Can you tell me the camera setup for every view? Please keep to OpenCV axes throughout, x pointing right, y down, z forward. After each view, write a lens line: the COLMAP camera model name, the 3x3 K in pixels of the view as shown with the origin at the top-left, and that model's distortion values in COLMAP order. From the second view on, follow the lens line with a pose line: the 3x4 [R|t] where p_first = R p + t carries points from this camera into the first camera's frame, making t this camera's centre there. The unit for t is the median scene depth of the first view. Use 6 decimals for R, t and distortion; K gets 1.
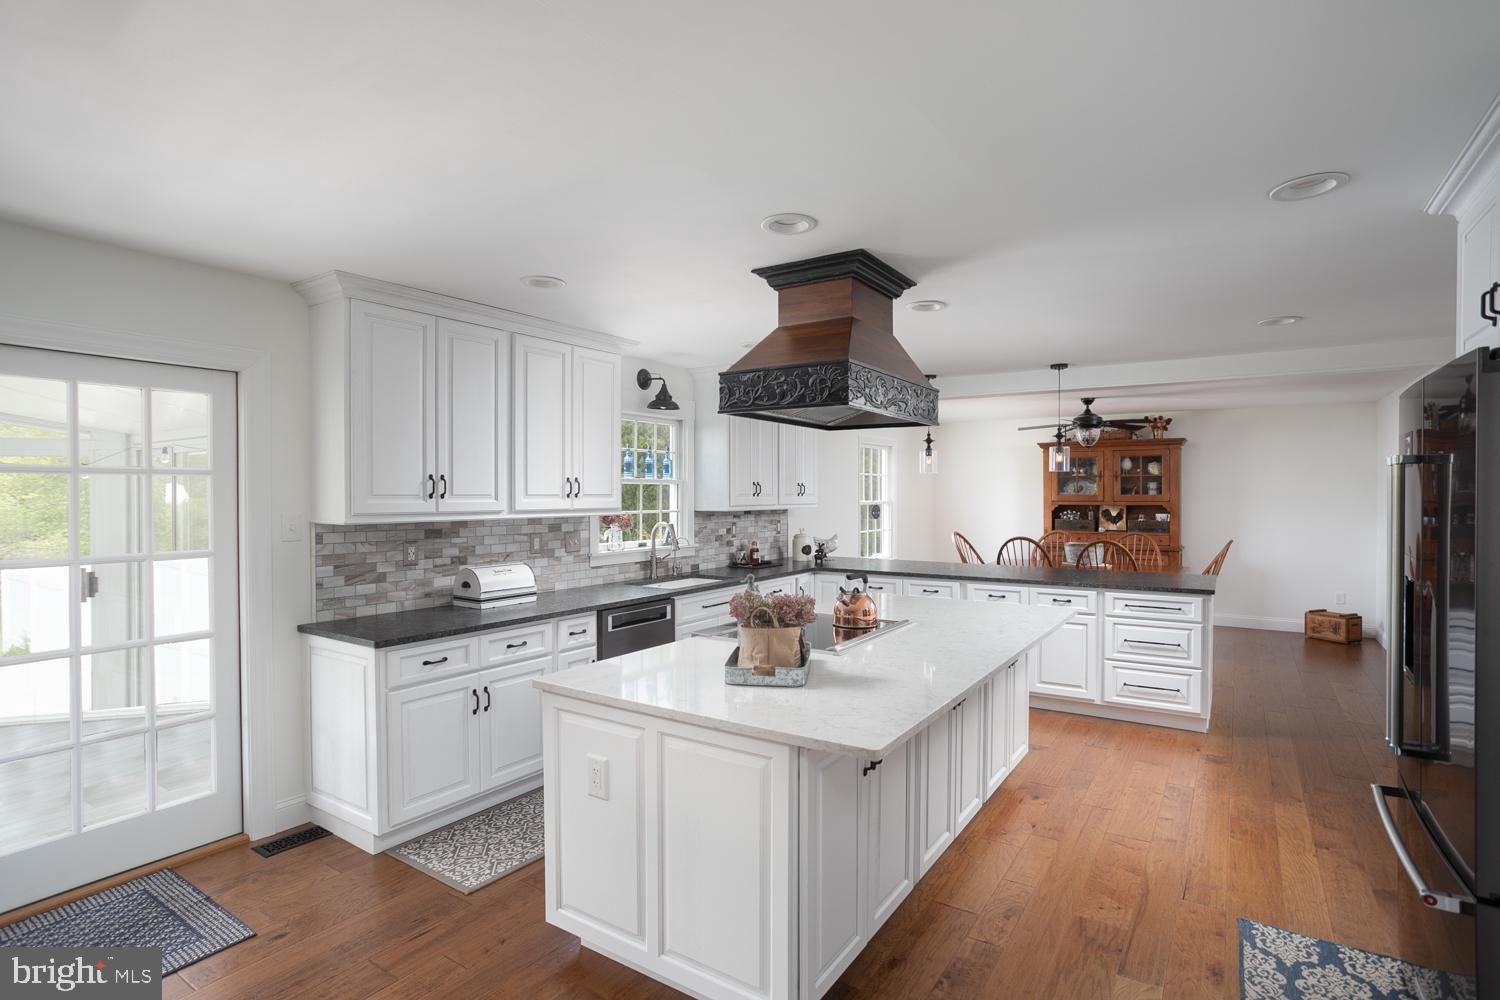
lens RADIAL K [[747.7, 0, 751.6], [0, 747.7, 508.1], [0, 0, 1]] dist [-0.004554, 0.004773]
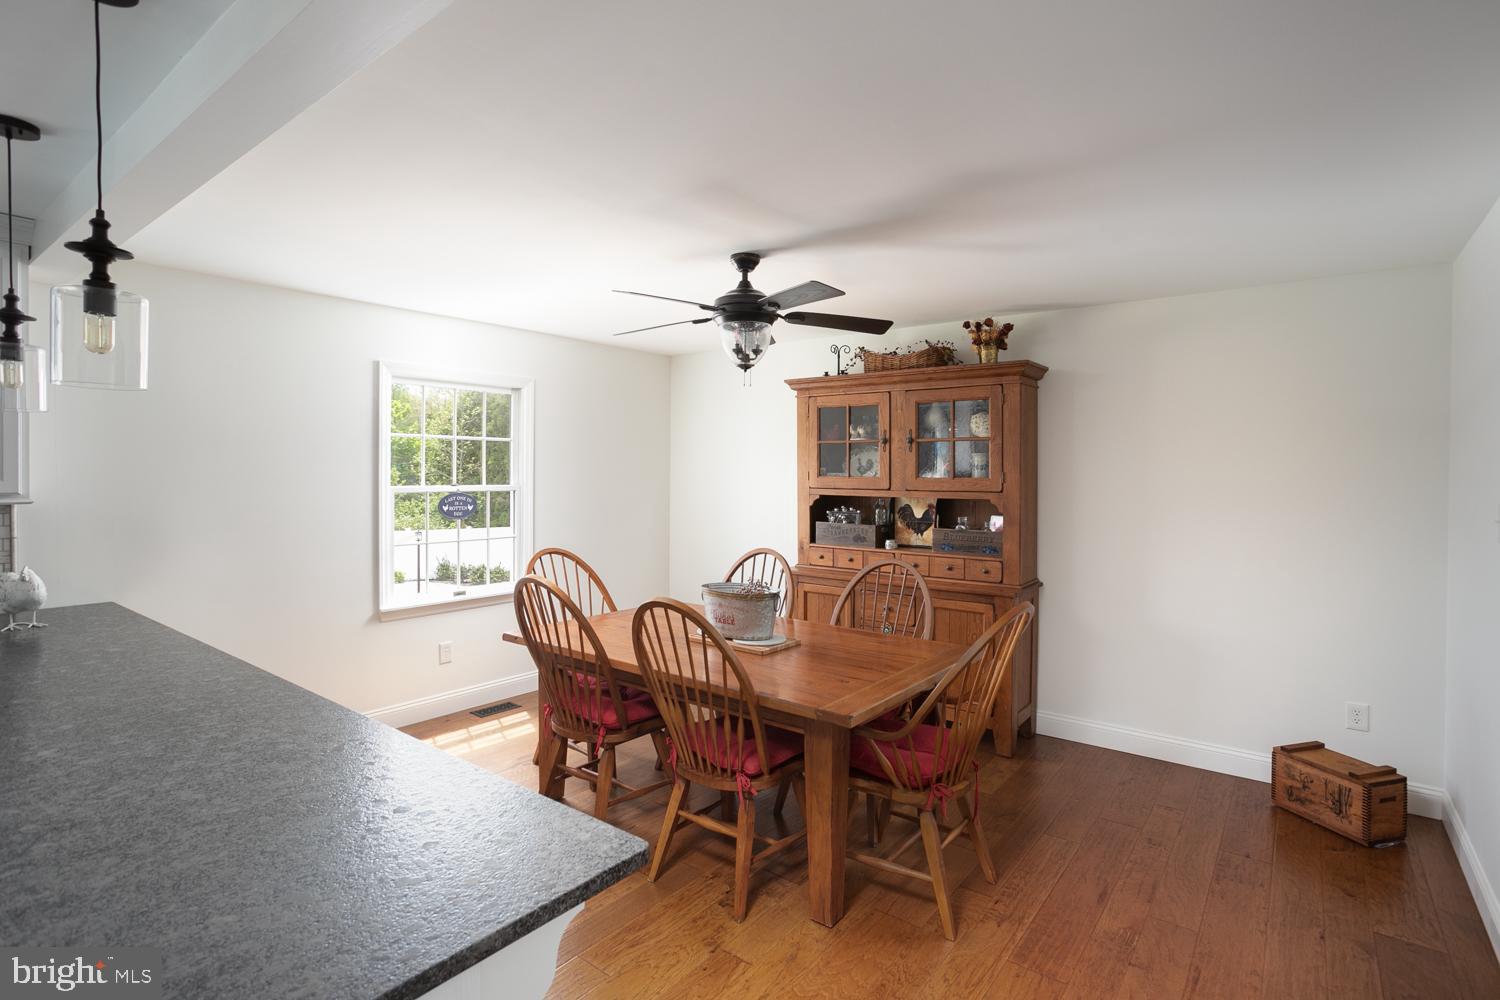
lens RADIAL K [[747.7, 0, 755.5], [0, 747.7, 487.4], [0, 0, 1]] dist [-0.004554, 0.004773]
pose [[0.997270, 0.011203, -0.072991, 0.446312], [-0.011010, 0.999935, 0.003050, -0.012446], [0.073021, -0.002238, 0.997328, 0.515123]]
